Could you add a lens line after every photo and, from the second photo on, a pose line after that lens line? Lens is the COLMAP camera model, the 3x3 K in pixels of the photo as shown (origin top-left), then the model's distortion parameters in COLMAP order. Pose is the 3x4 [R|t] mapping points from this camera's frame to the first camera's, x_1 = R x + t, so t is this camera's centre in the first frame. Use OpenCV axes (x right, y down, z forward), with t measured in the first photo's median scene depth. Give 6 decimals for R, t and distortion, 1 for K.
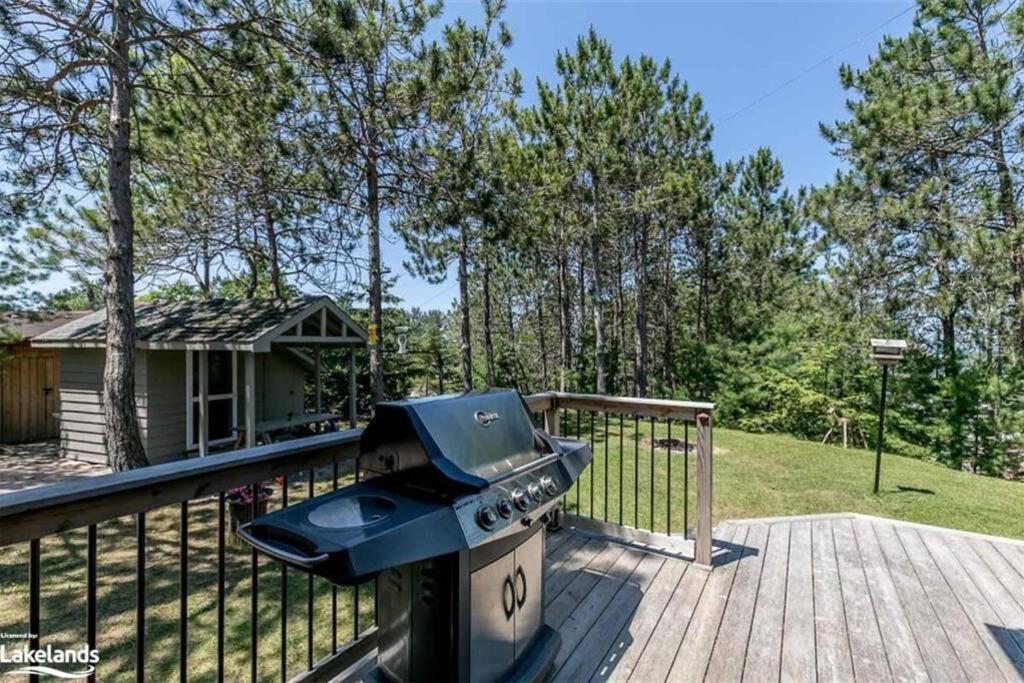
lens RADIAL K [[466.9, 0, 504.7], [0, 466.9, 347.2], [0, 0, 1]] dist [0.000870, 0.000219]
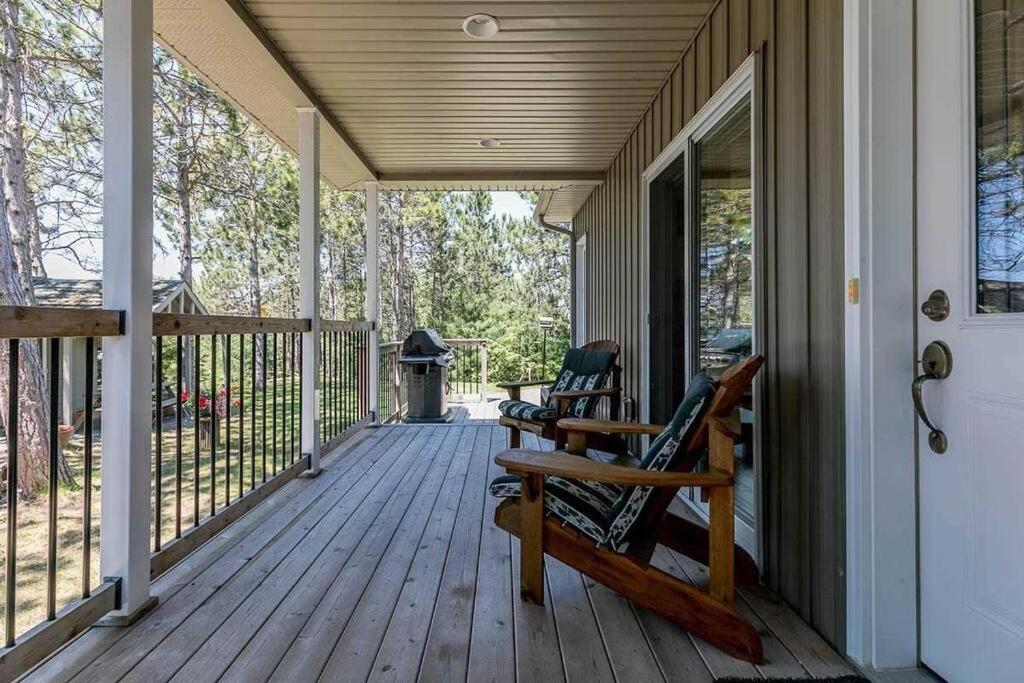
lens RADIAL K [[466.9, 0, 507.3], [0, 466.9, 324.5], [0, 0, 1]] dist [0.000870, 0.000219]
pose [[0.835442, -0.002972, 0.549570, -0.186049], [0.009528, 0.999913, -0.009078, 0.012526], [-0.549496, 0.012821, 0.835398, -0.257258]]
